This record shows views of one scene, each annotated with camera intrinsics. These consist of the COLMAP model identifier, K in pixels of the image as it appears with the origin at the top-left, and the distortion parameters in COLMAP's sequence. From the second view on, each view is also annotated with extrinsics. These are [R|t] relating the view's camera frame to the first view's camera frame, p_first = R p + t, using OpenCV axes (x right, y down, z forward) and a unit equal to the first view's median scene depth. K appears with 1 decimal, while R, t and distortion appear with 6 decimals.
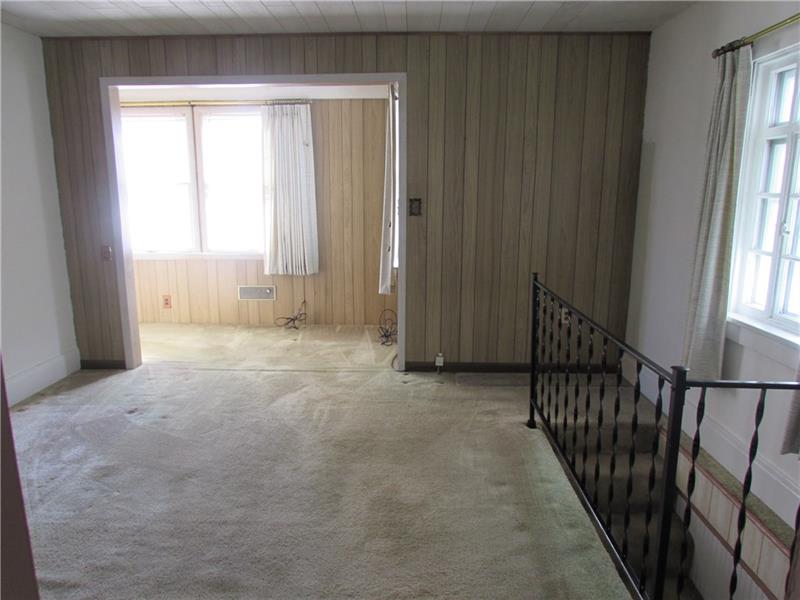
lens RADIAL K [[561.4, 0, 398.4], [0, 561.4, 301.1], [0, 0, 1]] dist [-0.033701, 0.003692]
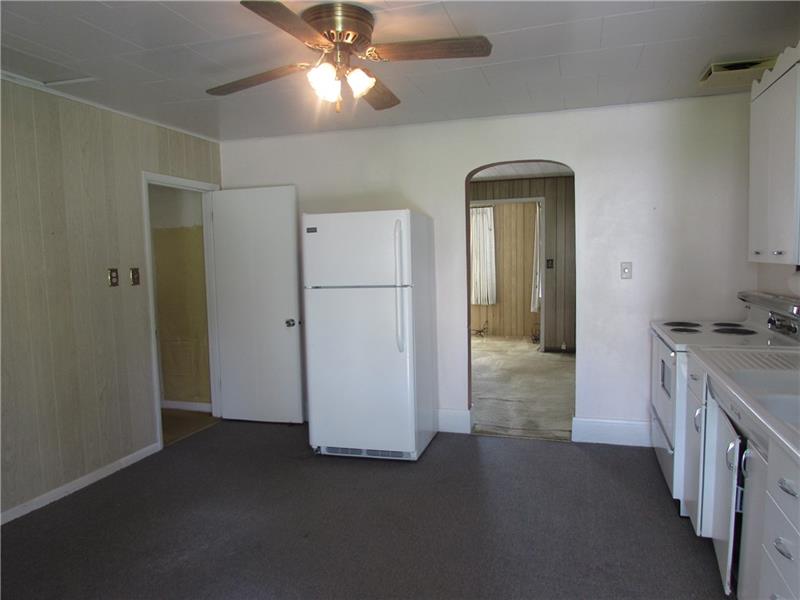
lens RADIAL K [[561.4, 0, 400.4], [0, 561.4, 299.8], [0, 0, 1]] dist [-0.033701, 0.003692]
pose [[0.958687, 0.004392, -0.284428, 0.075804], [-0.035801, 0.993793, -0.105323, 0.153989], [0.282200, 0.111155, 0.952894, -0.842489]]
